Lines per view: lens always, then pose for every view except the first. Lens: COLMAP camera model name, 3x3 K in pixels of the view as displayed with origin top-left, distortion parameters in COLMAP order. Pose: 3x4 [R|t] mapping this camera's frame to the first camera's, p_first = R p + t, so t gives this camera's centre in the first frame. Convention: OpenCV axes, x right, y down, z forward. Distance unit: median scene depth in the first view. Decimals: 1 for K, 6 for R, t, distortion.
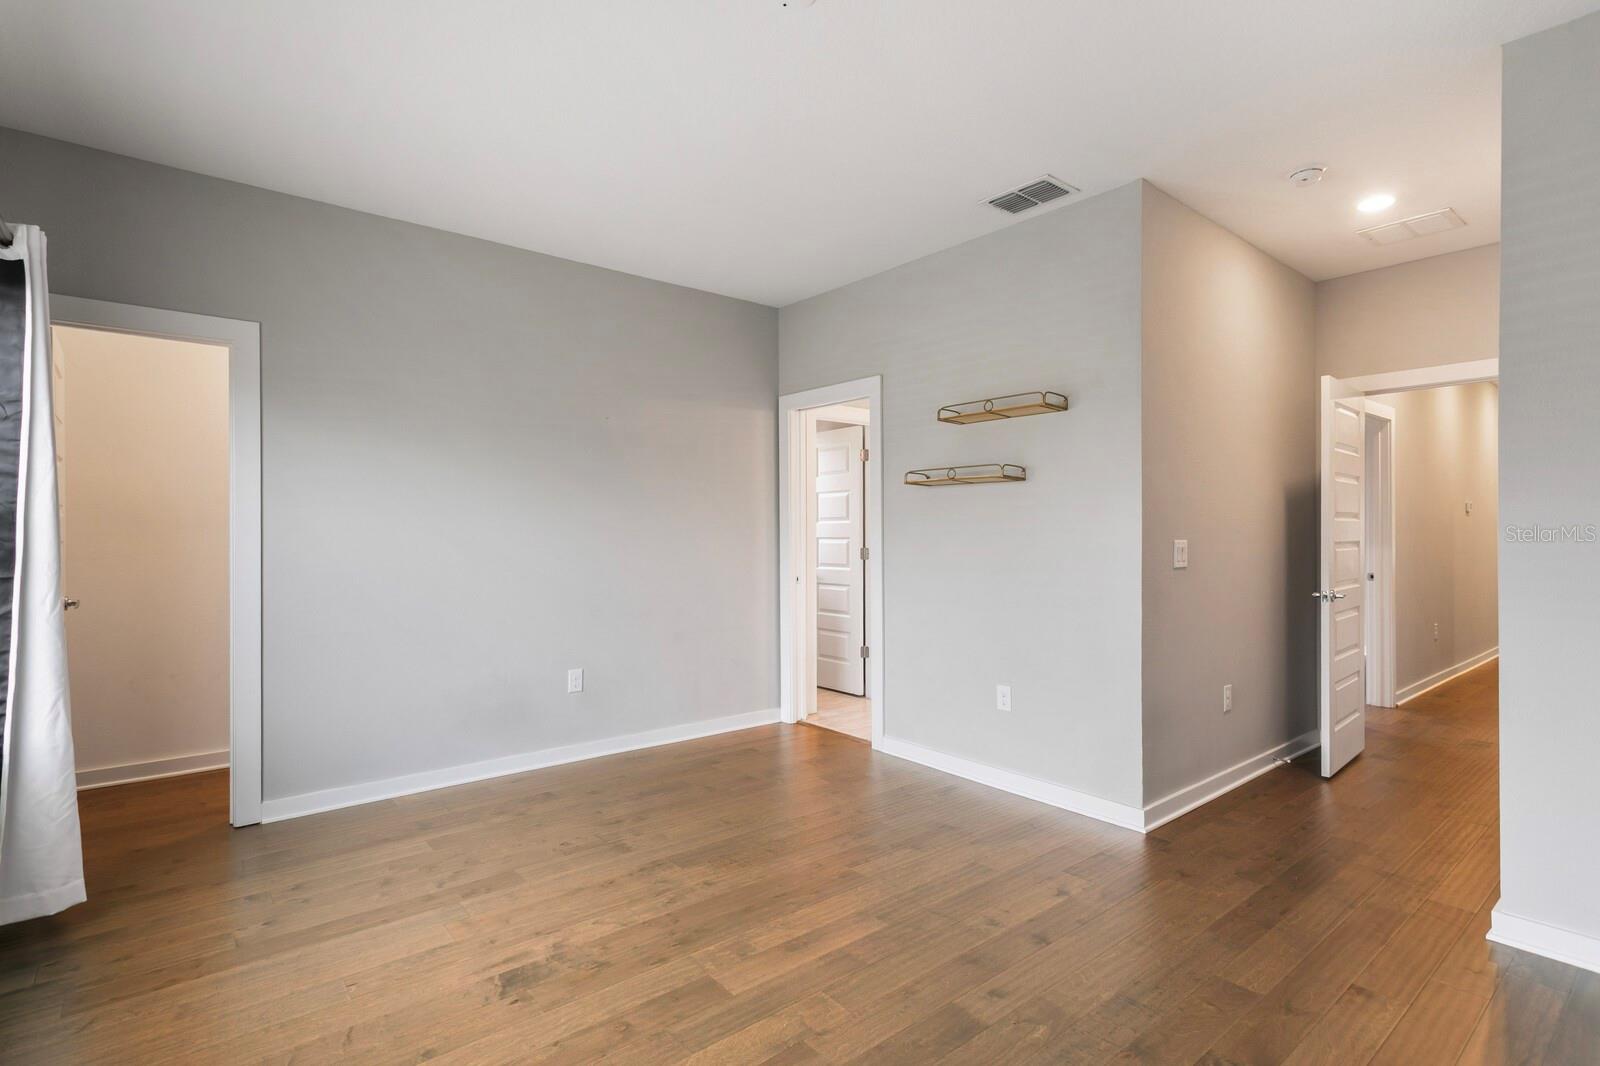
lens RADIAL K [[766.6, 0, 792.0], [0, 766.6, 534.8], [0, 0, 1]] dist [-0.000318, 0.000110]
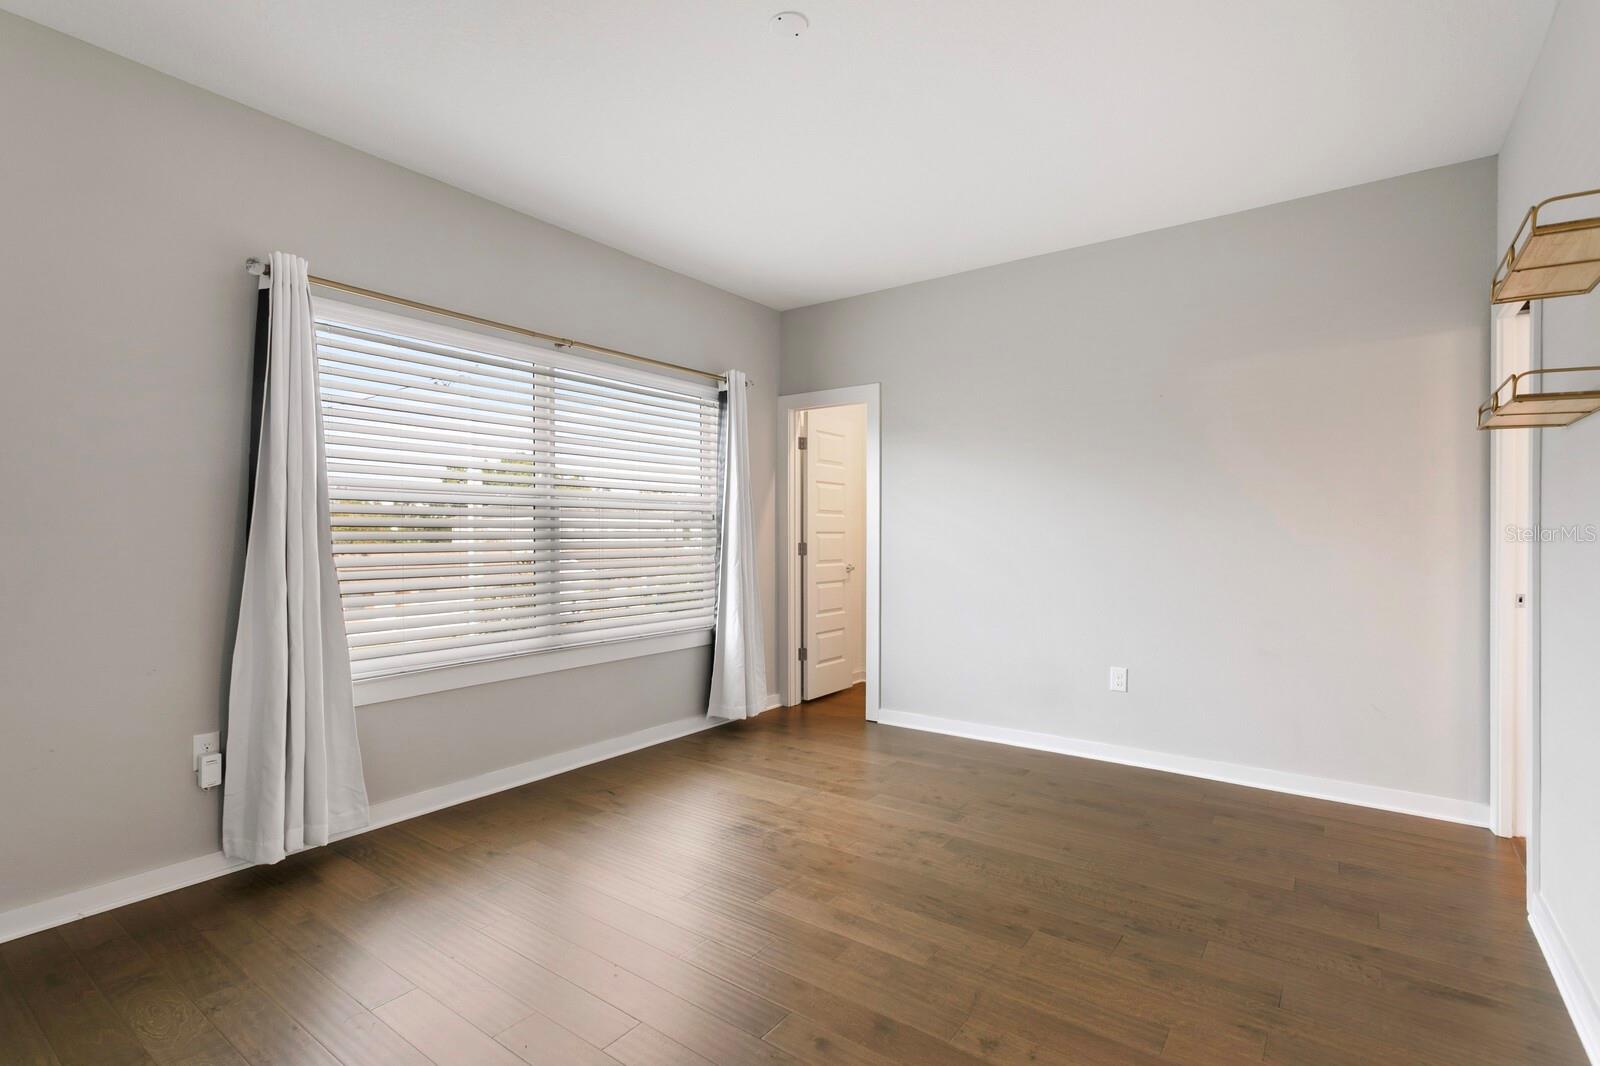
lens RADIAL K [[766.6, 0, 792.0], [0, 766.6, 534.8], [0, 0, 1]] dist [-0.000318, 0.000110]
pose [[0.248054, 0.005273, -0.968732, 0.805074], [-0.001869, 0.999986, 0.004965, 0.009095], [0.968745, 0.000579, 0.248060, 0.546045]]
